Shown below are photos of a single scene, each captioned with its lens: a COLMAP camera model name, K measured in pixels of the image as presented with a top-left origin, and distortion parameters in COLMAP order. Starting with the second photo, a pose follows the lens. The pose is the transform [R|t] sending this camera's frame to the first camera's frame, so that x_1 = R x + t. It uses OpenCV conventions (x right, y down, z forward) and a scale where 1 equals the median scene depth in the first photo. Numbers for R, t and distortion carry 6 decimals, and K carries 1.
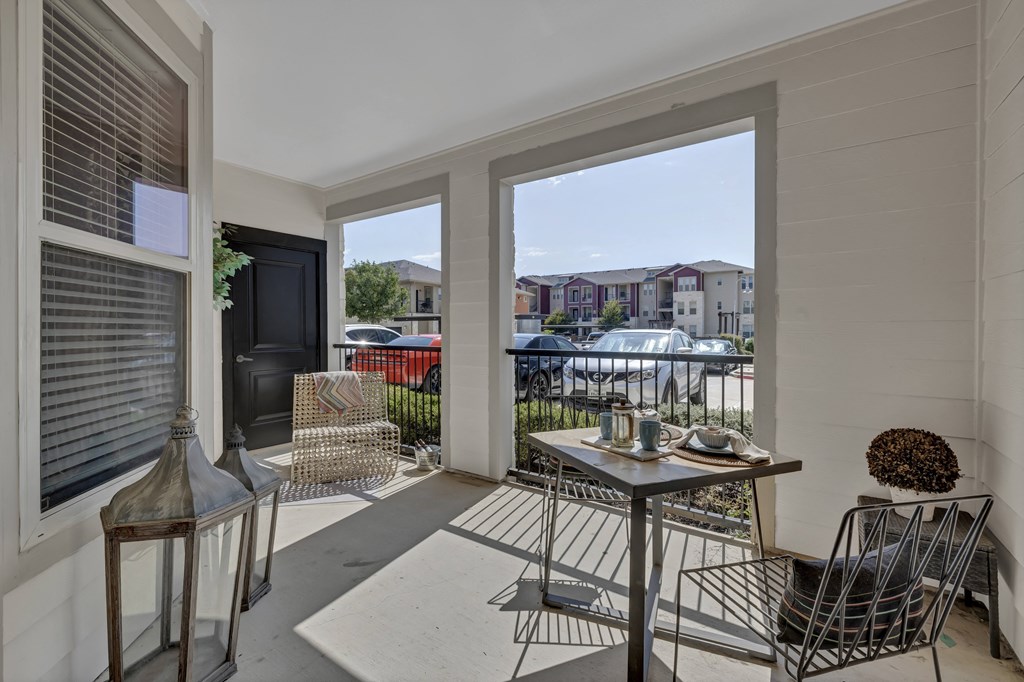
lens RADIAL K [[417.9, 0, 512.3], [0, 417.9, 331.5], [0, 0, 1]] dist [-0.000235, -0.000030]
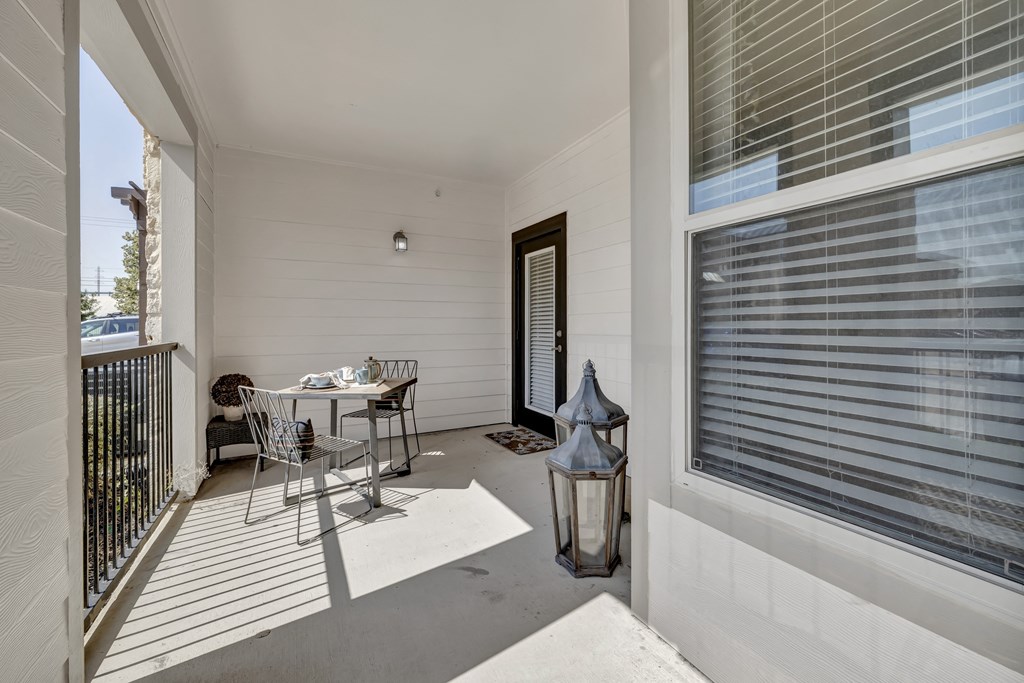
lens RADIAL K [[417.9, 0, 512.3], [0, 417.9, 332.0], [0, 0, 1]] dist [-0.000235, -0.000030]
pose [[-0.883065, -0.009962, 0.469144, -0.924656], [-0.002212, 0.999852, 0.017068, 0.018793], [-0.469245, 0.014035, -0.882957, 1.888143]]
